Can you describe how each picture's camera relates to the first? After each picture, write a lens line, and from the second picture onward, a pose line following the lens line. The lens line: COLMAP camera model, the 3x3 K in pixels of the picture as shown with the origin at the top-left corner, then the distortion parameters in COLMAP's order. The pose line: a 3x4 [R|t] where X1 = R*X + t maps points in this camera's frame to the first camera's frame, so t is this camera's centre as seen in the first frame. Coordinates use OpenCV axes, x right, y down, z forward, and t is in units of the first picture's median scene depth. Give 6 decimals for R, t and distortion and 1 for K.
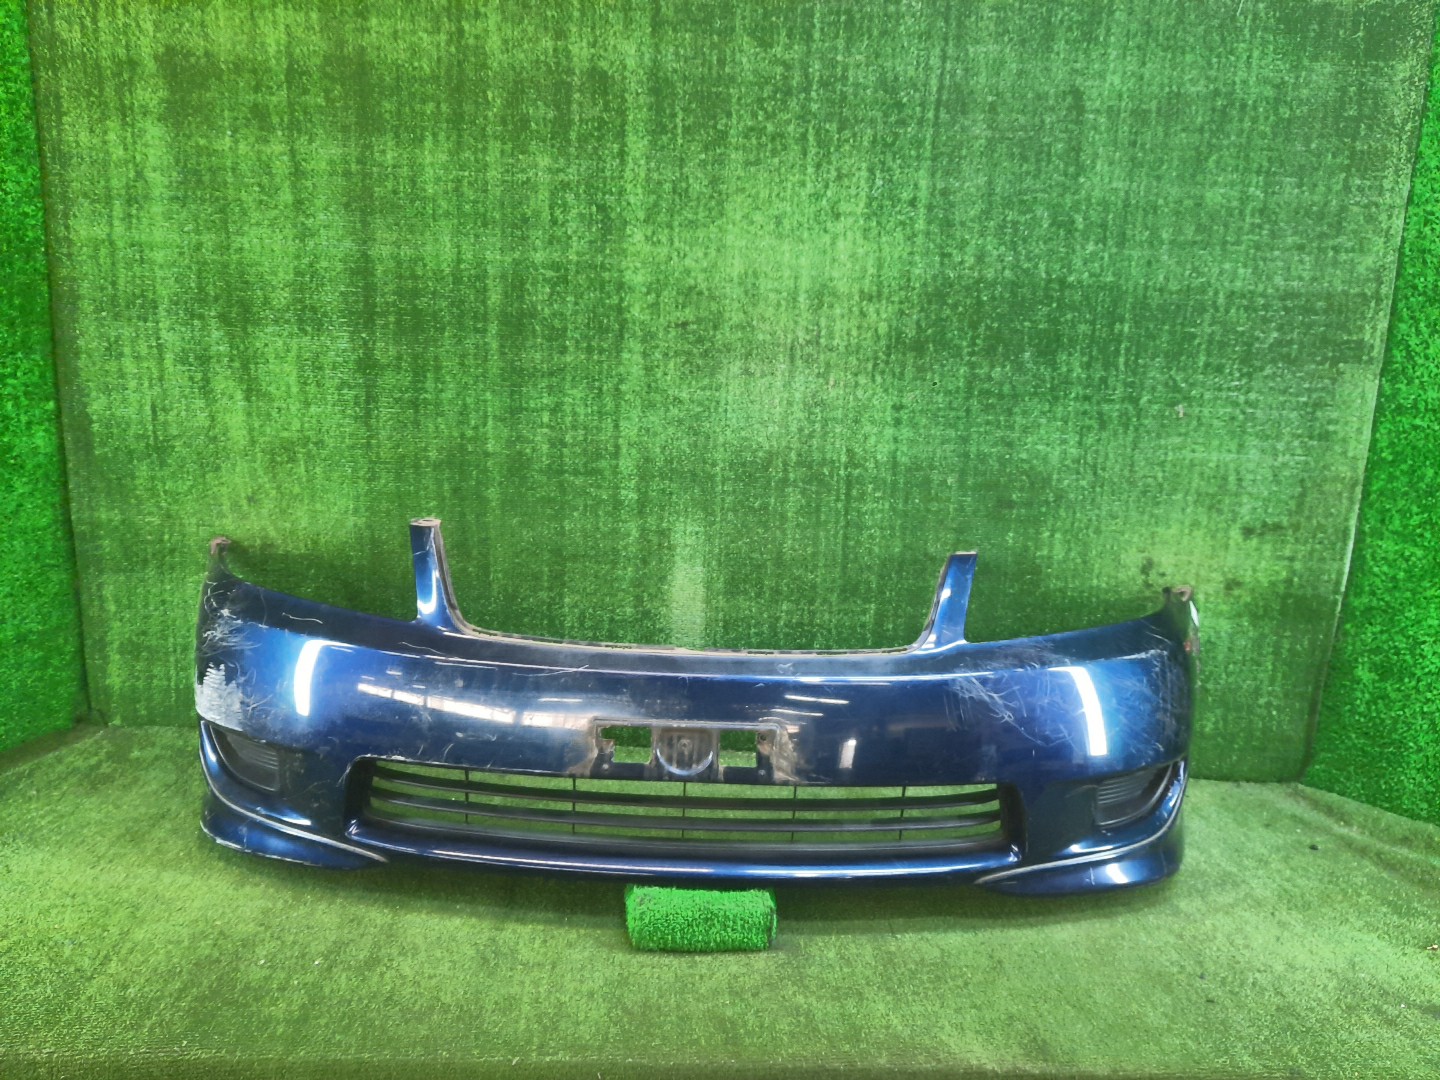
lens RADIAL K [[1039.2, 0, 720.0], [0, 1039.2, 540.0], [0, 0, 1]] dist [0.026003, 0.000804]
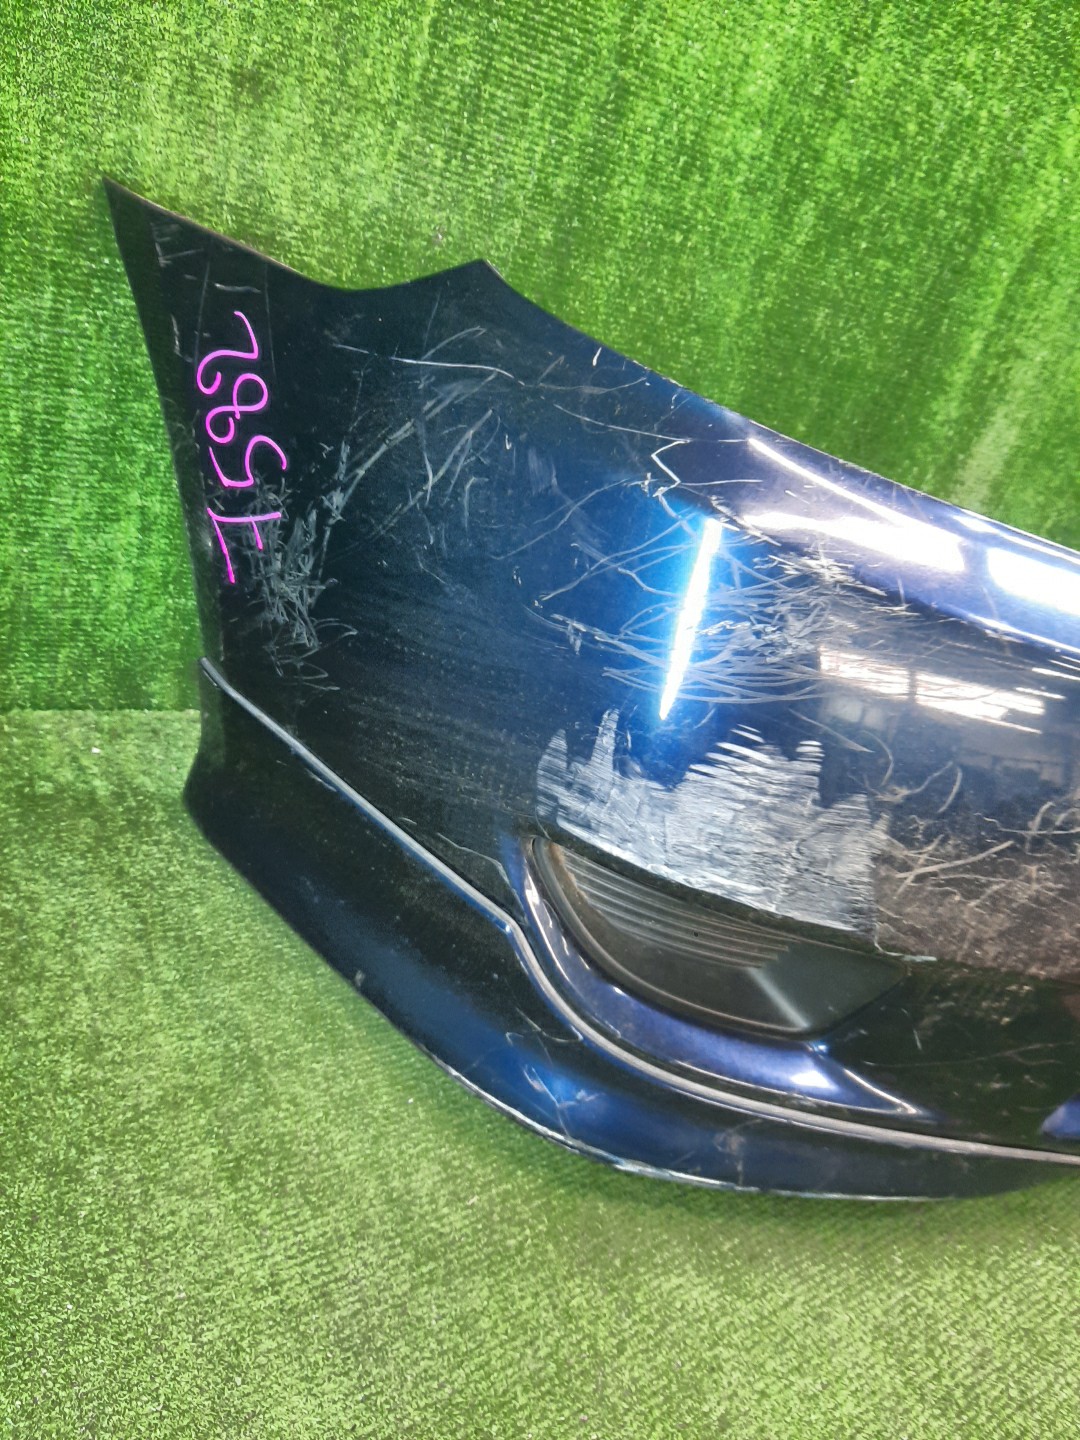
lens RADIAL K [[1055.2, 0, 540.0], [0, 1055.2, 720.0], [0, 0, 1]] dist [0.030741, -0.040879]
pose [[0.835263, -0.038803, 0.548479, -0.715305], [-0.178100, 0.924638, 0.336638, 0.022274], [-0.520207, -0.378866, 0.765405, 0.804386]]
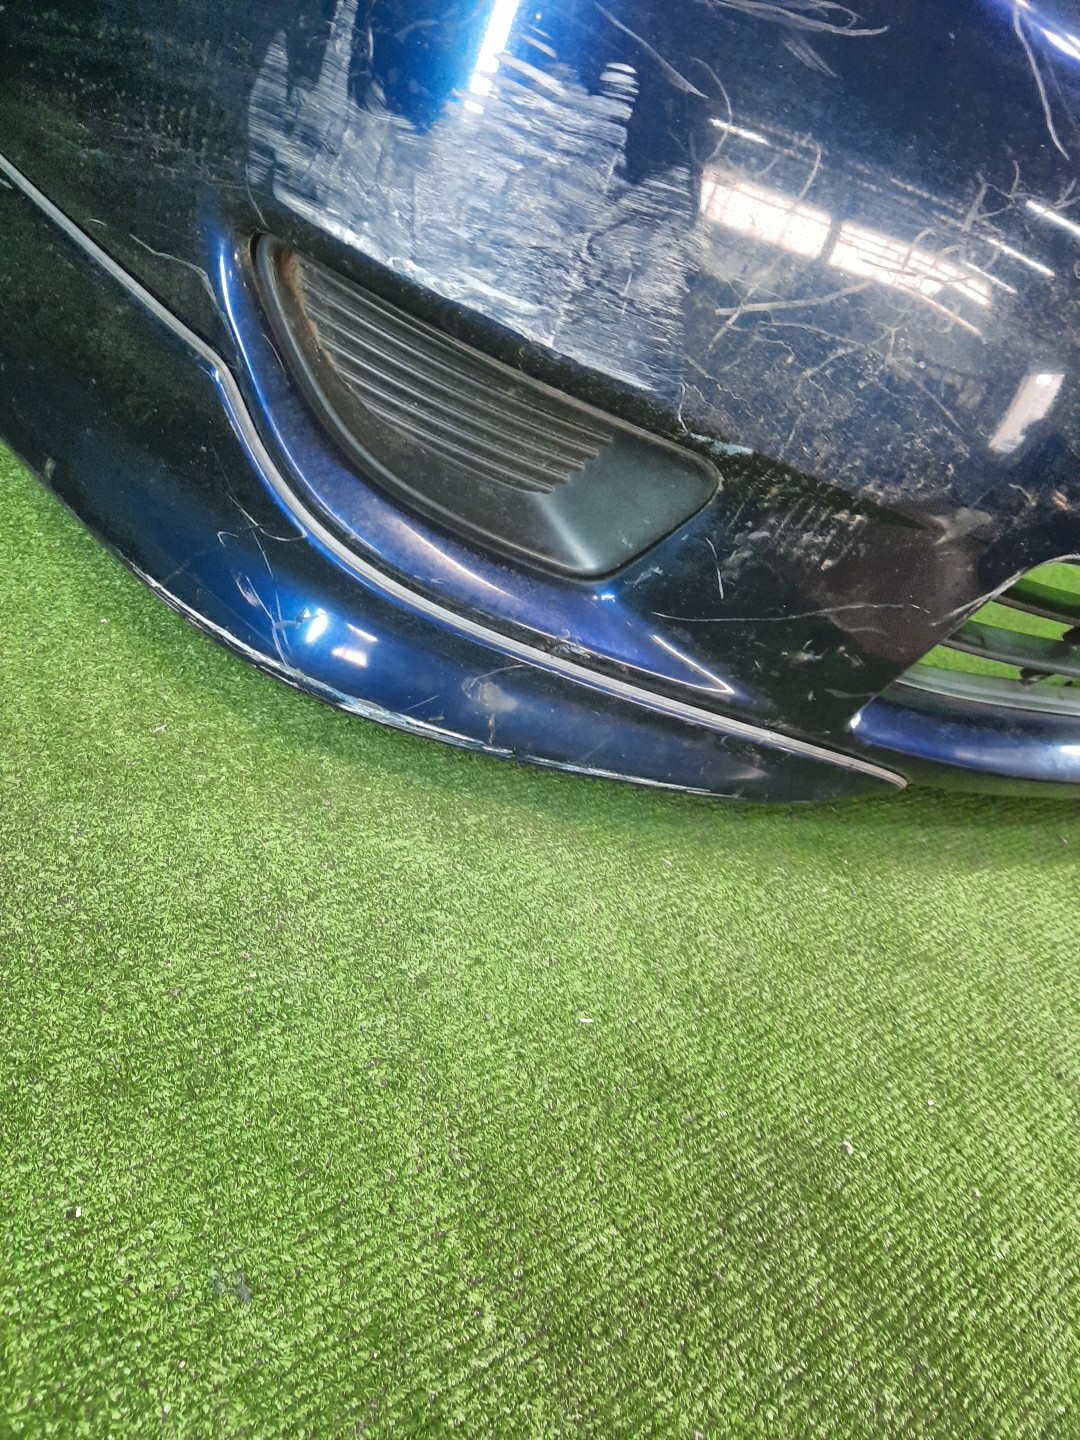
lens RADIAL K [[1039.2, 0, 548.6], [0, 1039.2, 717.9], [0, 0, 1]] dist [0.026003, 0.000804]
pose [[0.789089, -0.055085, 0.611804, -0.629199], [-0.314244, 0.819584, 0.479096, 0.131003], [-0.527816, -0.570305, 0.629415, 0.793964]]
